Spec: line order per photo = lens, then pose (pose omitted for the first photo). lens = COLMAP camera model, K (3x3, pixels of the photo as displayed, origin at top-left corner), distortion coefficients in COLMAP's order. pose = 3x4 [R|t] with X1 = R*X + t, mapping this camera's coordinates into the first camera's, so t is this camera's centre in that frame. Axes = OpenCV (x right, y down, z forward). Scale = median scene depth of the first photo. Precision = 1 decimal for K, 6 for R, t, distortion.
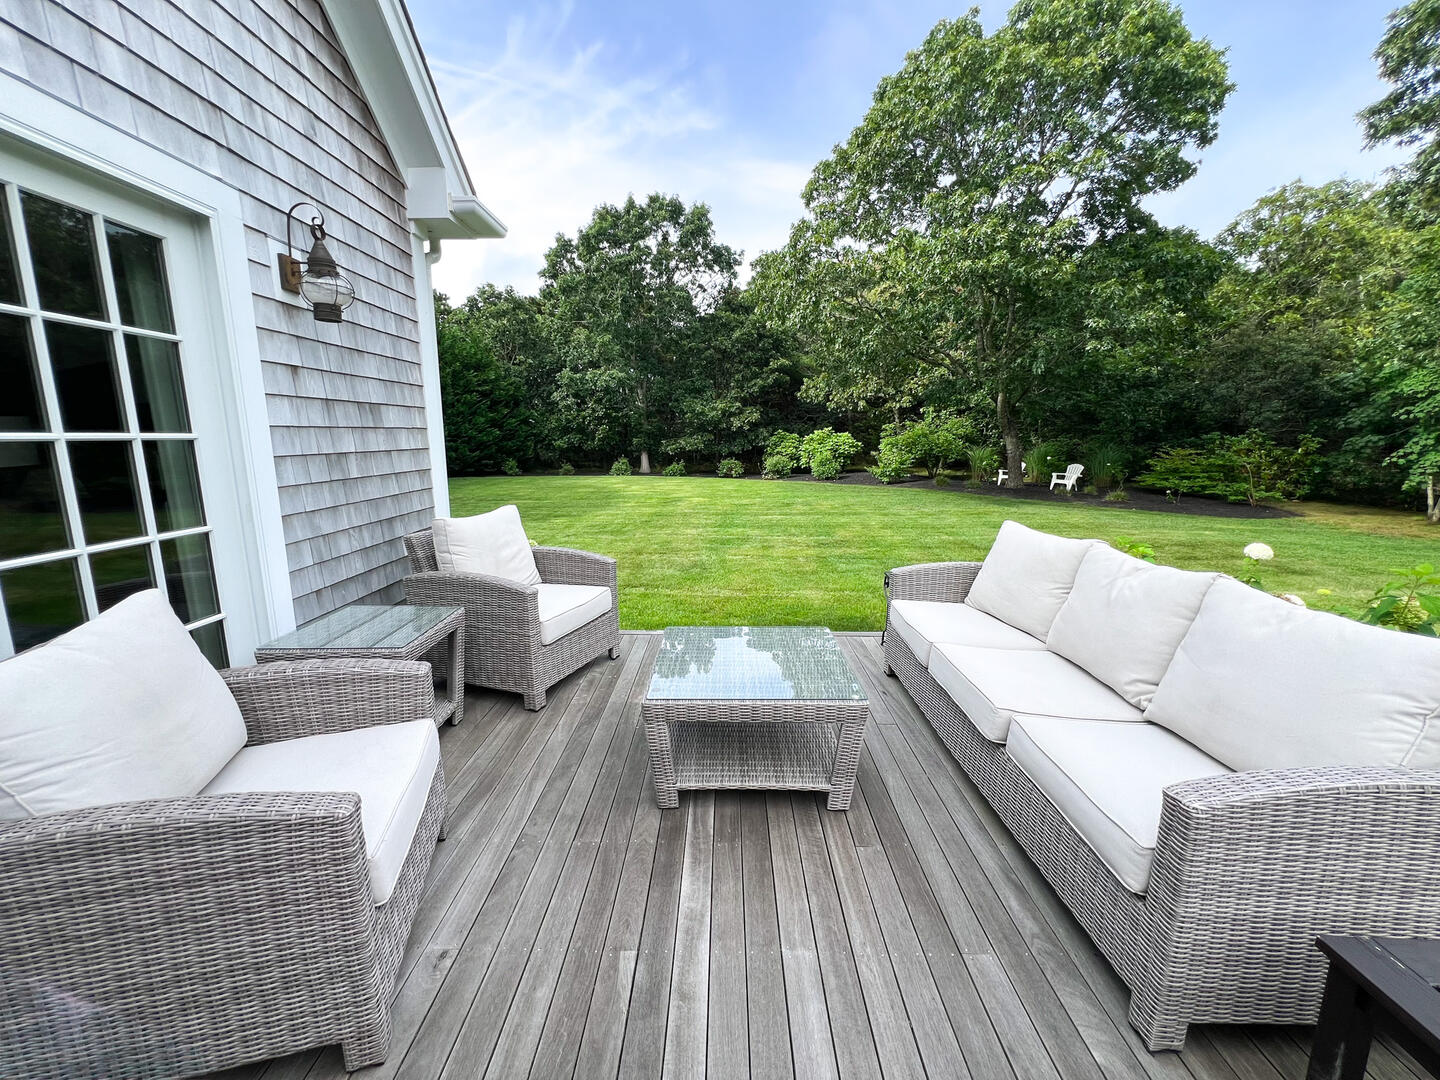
lens RADIAL K [[587.3, 0, 719.9], [0, 587.3, 534.7], [0, 0, 1]] dist [-0.003977, 0.000760]
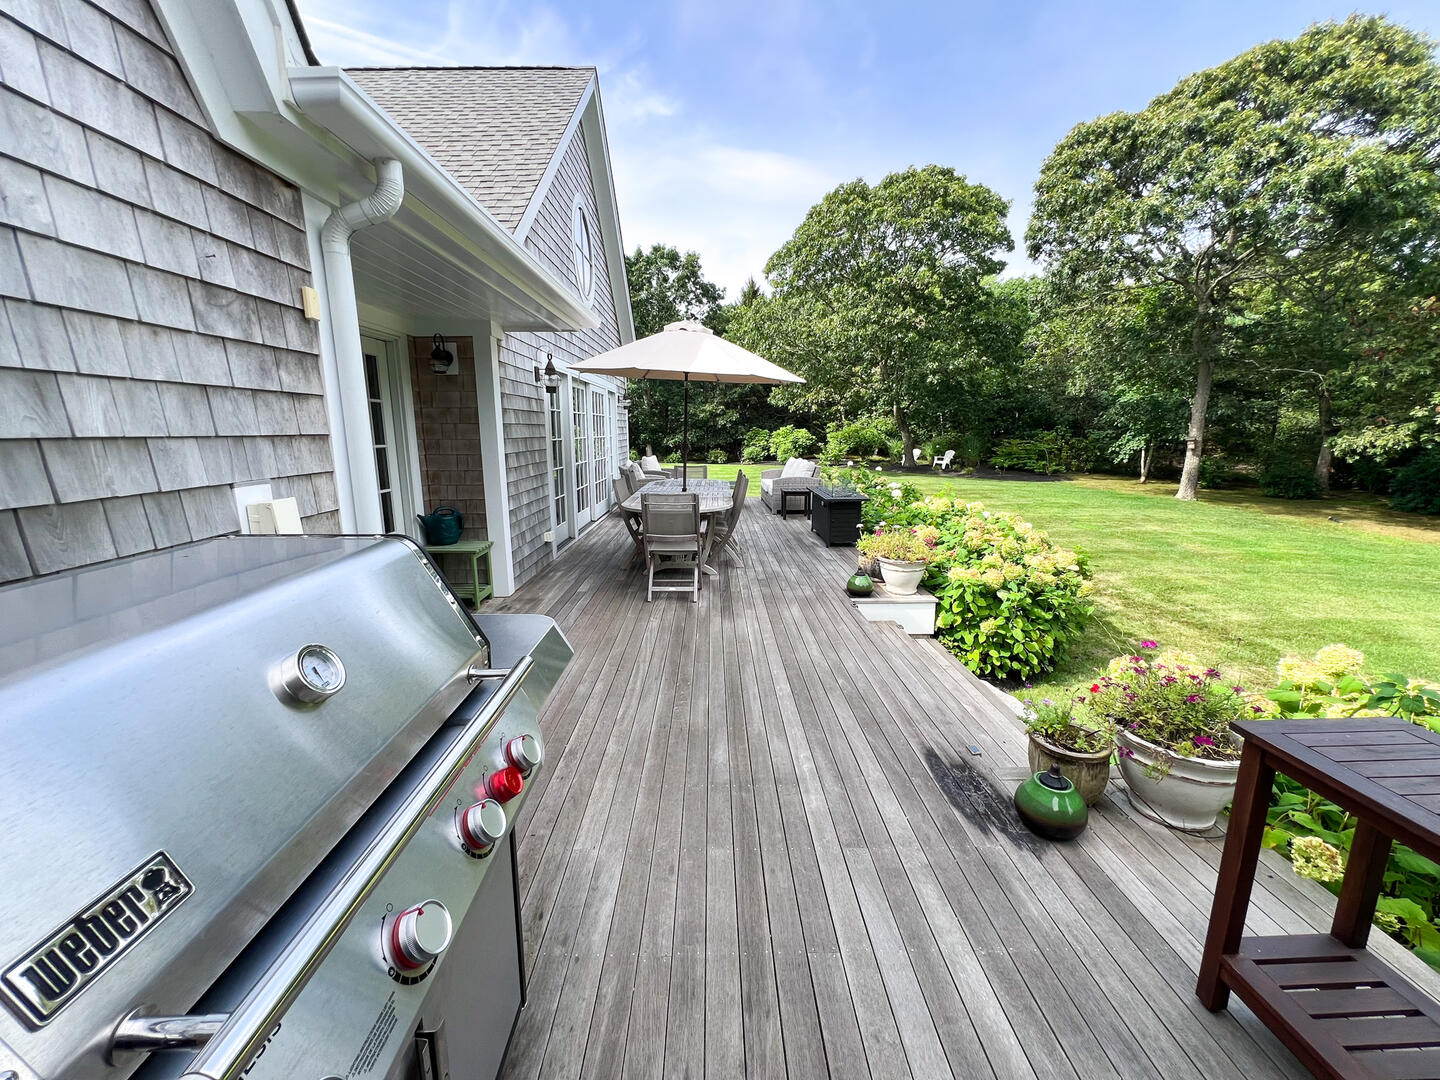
lens RADIAL K [[587.3, 0, 717.5], [0, 587.3, 549.1], [0, 0, 1]] dist [-0.003977, 0.000760]
pose [[0.999748, -0.007944, 0.020976, -0.009738], [0.007269, 0.999459, 0.032075, 0.053280], [-0.021220, -0.031914, 0.999265, -0.328408]]
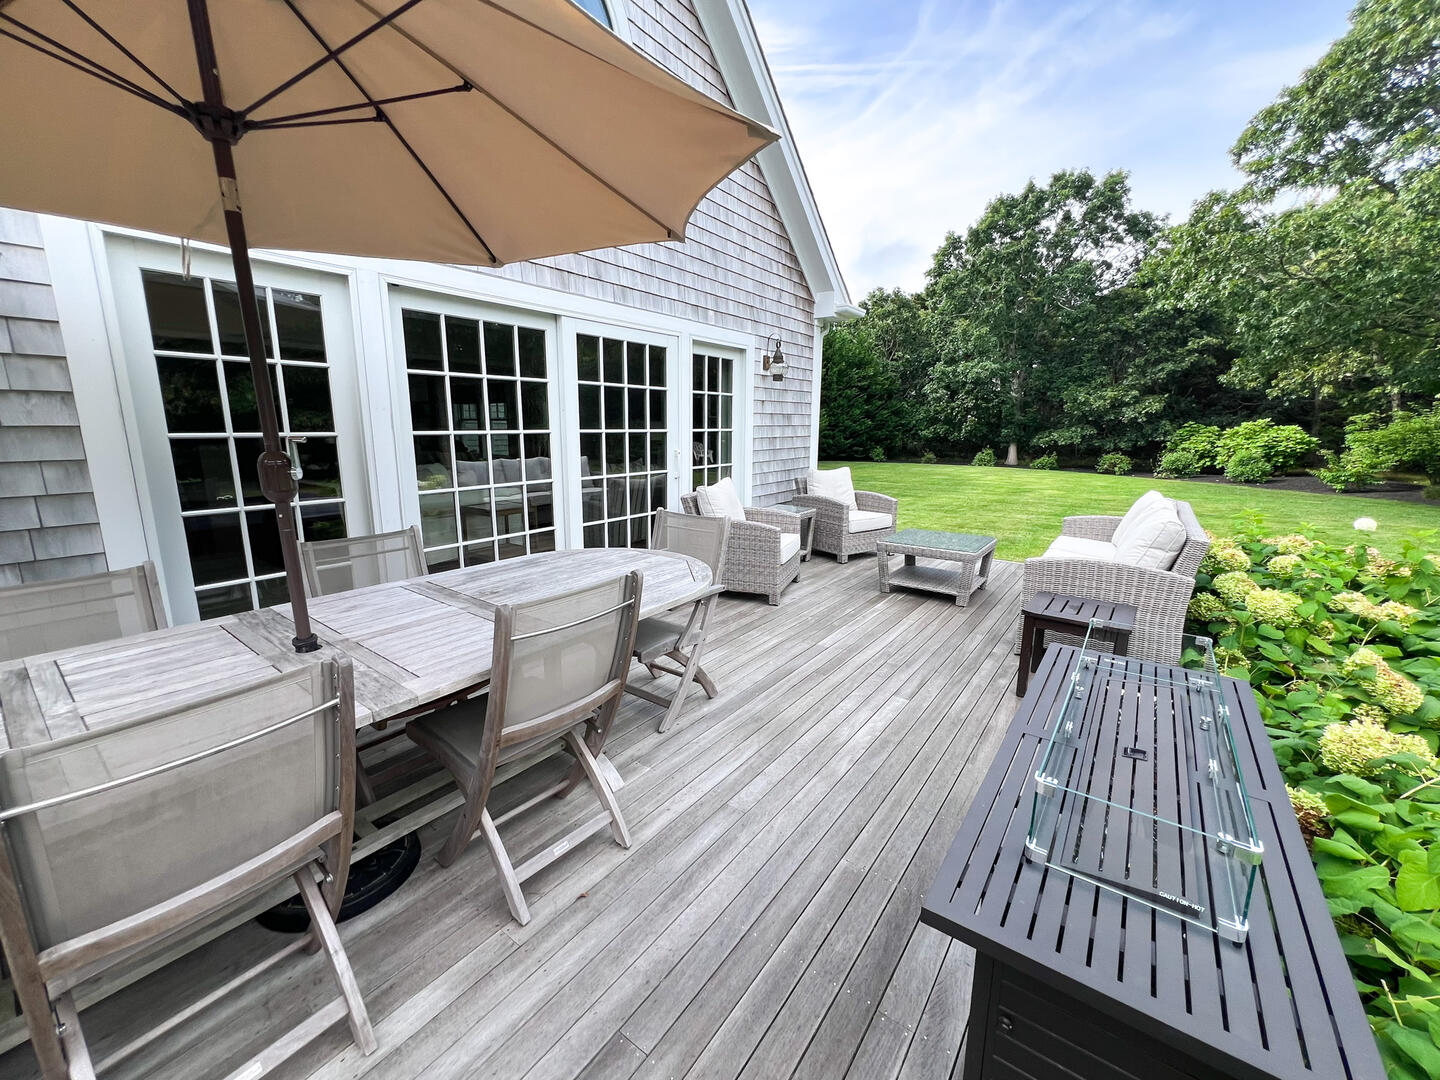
lens RADIAL K [[587.3, 0, 705.8], [0, 587.3, 545.7], [0, 0, 1]] dist [-0.003977, 0.000760]
pose [[0.805416, 0.125811, -0.579203, 0.053742], [-0.104900, 0.992043, 0.069616, 0.015570], [0.583353, 0.004689, 0.812205, -0.105756]]
